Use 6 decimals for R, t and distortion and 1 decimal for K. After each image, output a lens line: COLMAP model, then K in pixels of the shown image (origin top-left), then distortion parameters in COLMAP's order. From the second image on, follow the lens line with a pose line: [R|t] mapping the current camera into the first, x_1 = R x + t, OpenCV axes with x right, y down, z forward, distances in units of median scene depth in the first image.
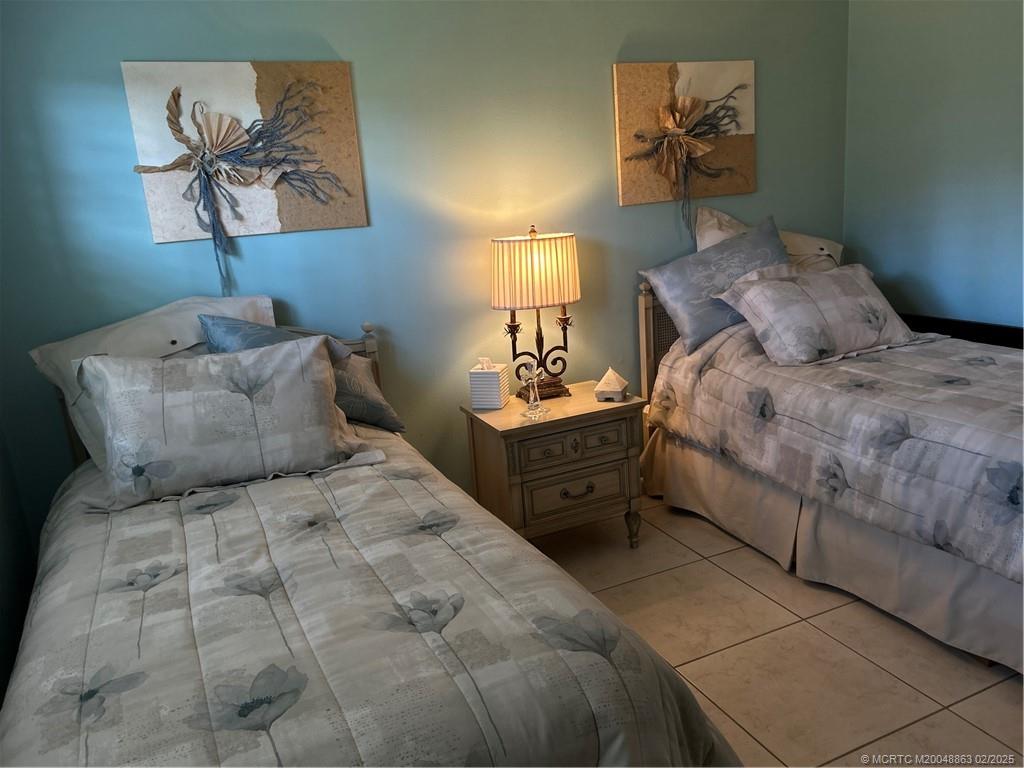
lens RADIAL K [[770.5, 0, 514.1], [0, 770.5, 380.0], [0, 0, 1]] dist [0.050678, -0.060867]
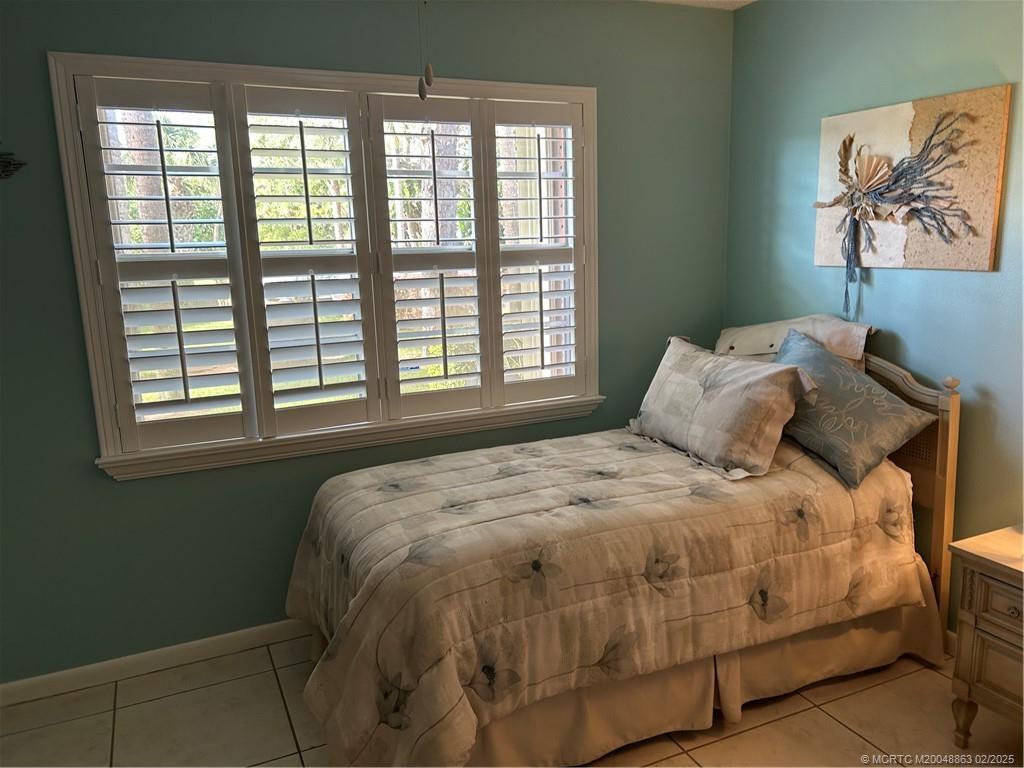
lens RADIAL K [[770.5, 0, 507.4], [0, 770.5, 388.3], [0, 0, 1]] dist [0.050678, -0.060867]
pose [[0.009063, 0.265748, -0.964000, 1.045856], [-0.212378, 0.942557, 0.257840, -0.287999], [0.977146, 0.202395, 0.064981, 0.691124]]
